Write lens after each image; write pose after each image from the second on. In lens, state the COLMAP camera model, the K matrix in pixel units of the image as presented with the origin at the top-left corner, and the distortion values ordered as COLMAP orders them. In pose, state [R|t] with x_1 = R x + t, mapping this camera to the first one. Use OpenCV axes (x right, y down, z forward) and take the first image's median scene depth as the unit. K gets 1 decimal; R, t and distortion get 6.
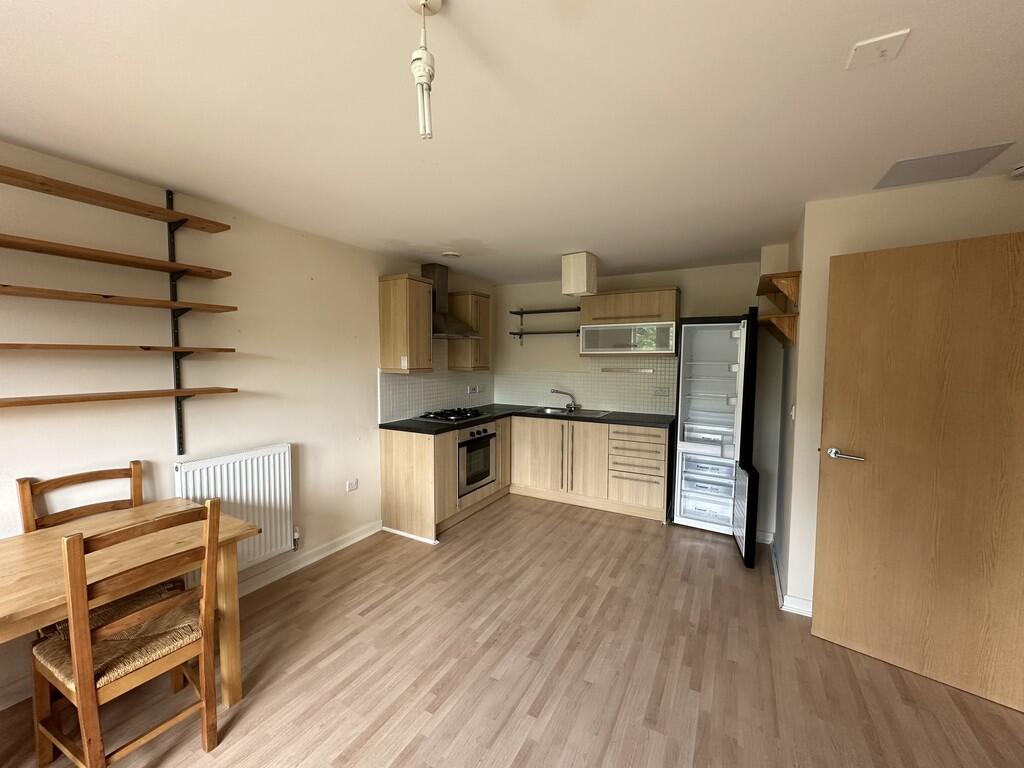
lens RADIAL K [[406.4, 0, 510.8], [0, 406.4, 384.3], [0, 0, 1]] dist [-0.003359, 0.000550]
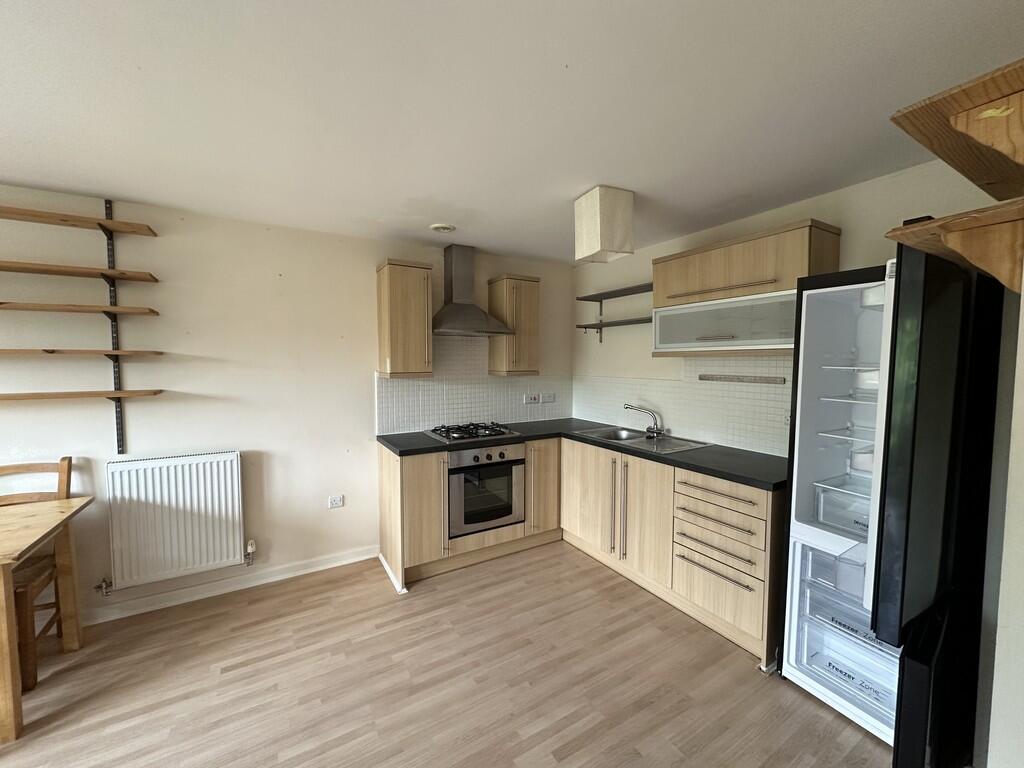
lens RADIAL K [[406.4, 0, 511.8], [0, 406.4, 383.1], [0, 0, 1]] dist [-0.003359, 0.000550]
pose [[0.865828, 0.023529, -0.499788, 0.396940], [-0.027777, 0.999614, -0.001060, -0.024151], [0.499570, 0.014800, 0.866147, 0.420558]]
